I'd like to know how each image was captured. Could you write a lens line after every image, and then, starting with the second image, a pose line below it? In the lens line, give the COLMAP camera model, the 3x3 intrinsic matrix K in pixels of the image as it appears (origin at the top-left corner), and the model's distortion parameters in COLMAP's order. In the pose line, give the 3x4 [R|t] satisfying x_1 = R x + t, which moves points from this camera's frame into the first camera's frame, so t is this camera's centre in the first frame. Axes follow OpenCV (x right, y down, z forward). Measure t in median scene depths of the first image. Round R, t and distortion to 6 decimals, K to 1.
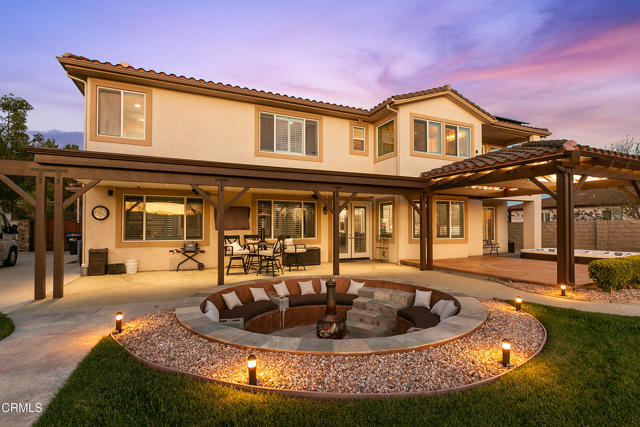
lens RADIAL K [[316.8, 0, 312.6], [0, 316.8, 223.1], [0, 0, 1]] dist [-0.004480, -0.000042]
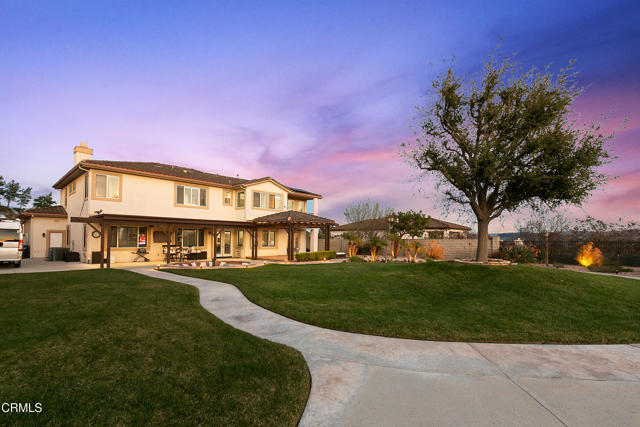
lens RADIAL K [[302.0, 0, 317.0], [0, 302.0, 235.6], [0, 0, 1]] dist [0.002167, 0.000181]
pose [[0.921410, 0.015142, 0.388296, -0.080489], [-0.016643, 0.999861, 0.000501, -0.037887], [-0.388235, -0.006924, 0.921535, -1.092312]]
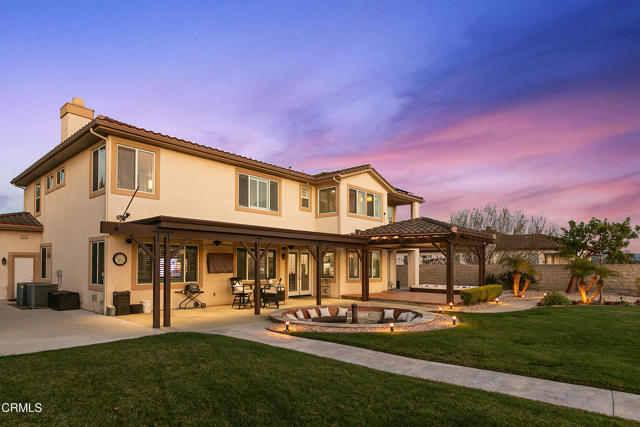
lens RADIAL K [[372.3, 0, 313.0], [0, 372.3, 256.9], [0, 0, 1]] dist [-0.003829, 0.000364]
pose [[0.912673, 0.012882, 0.408487, -0.454050], [-0.009633, 0.999903, -0.010011, -0.025421], [-0.408576, 0.005202, 0.912709, -0.359703]]
